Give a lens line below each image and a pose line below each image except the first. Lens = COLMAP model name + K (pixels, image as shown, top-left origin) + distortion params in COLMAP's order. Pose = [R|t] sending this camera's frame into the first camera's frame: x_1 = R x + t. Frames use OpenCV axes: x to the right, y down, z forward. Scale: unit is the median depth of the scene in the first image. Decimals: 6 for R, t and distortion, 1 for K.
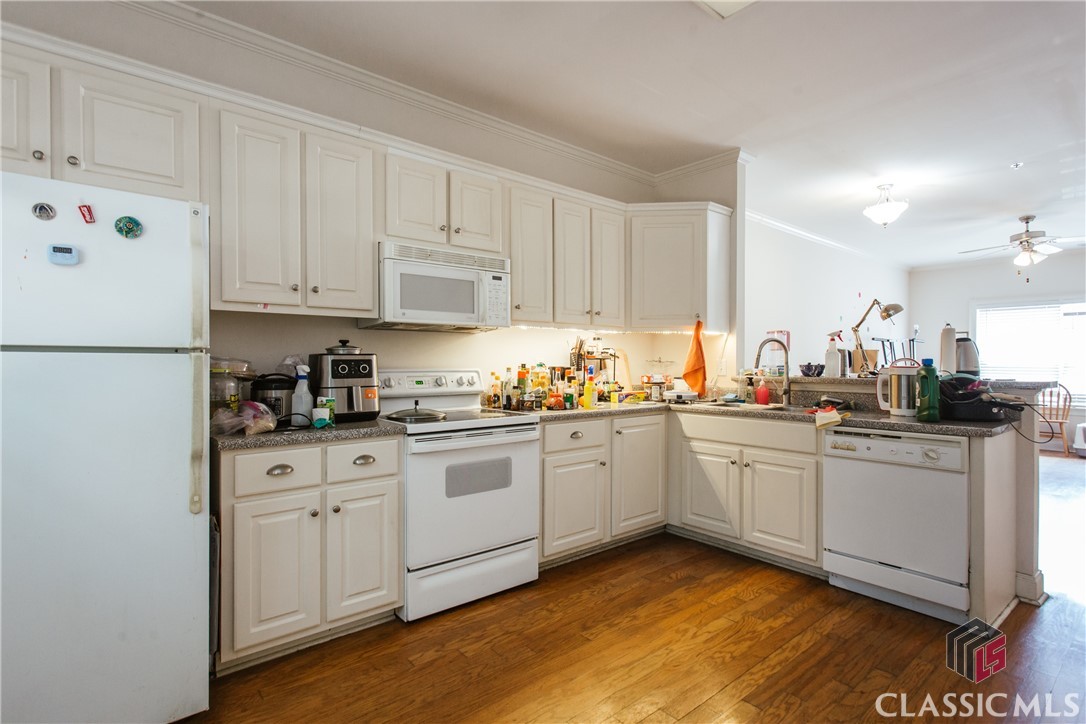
lens RADIAL K [[520.9, 0, 545.5], [0, 520.9, 364.6], [0, 0, 1]] dist [-0.008282, 0.001387]
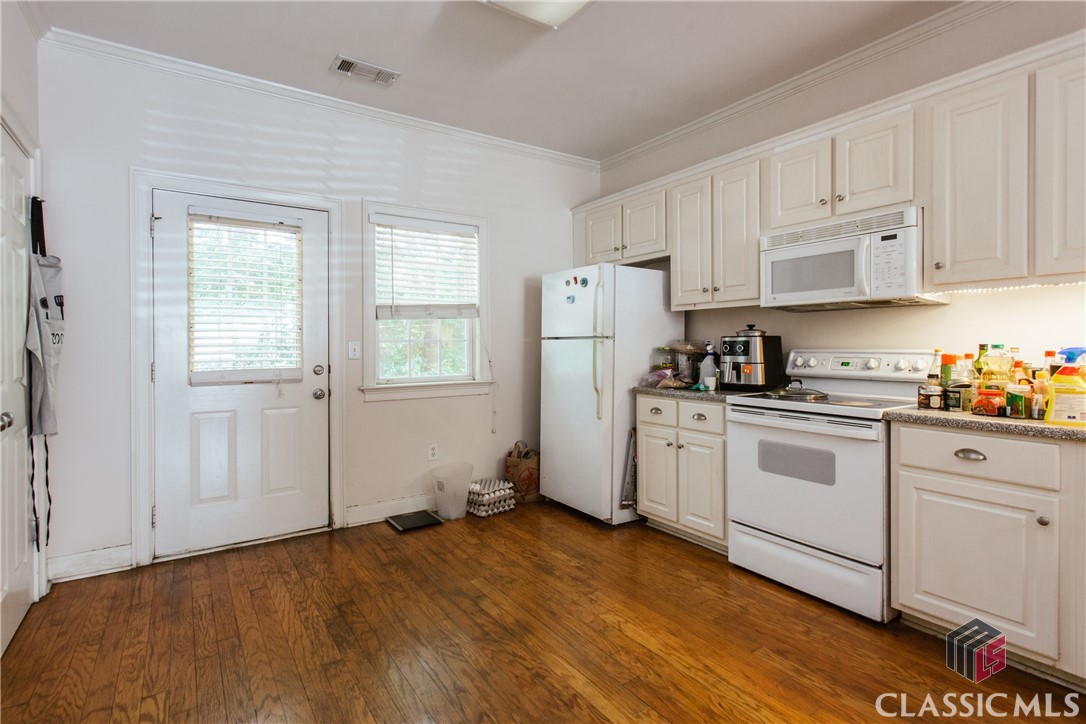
lens RADIAL K [[520.9, 0, 539.6], [0, 520.9, 350.5], [0, 0, 1]] dist [-0.008282, 0.001387]
pose [[-0.094749, 0.009304, -0.995458, 0.902993], [-0.003475, 0.999947, 0.009676, 0.002930], [0.995495, 0.004376, -0.094712, 0.644797]]
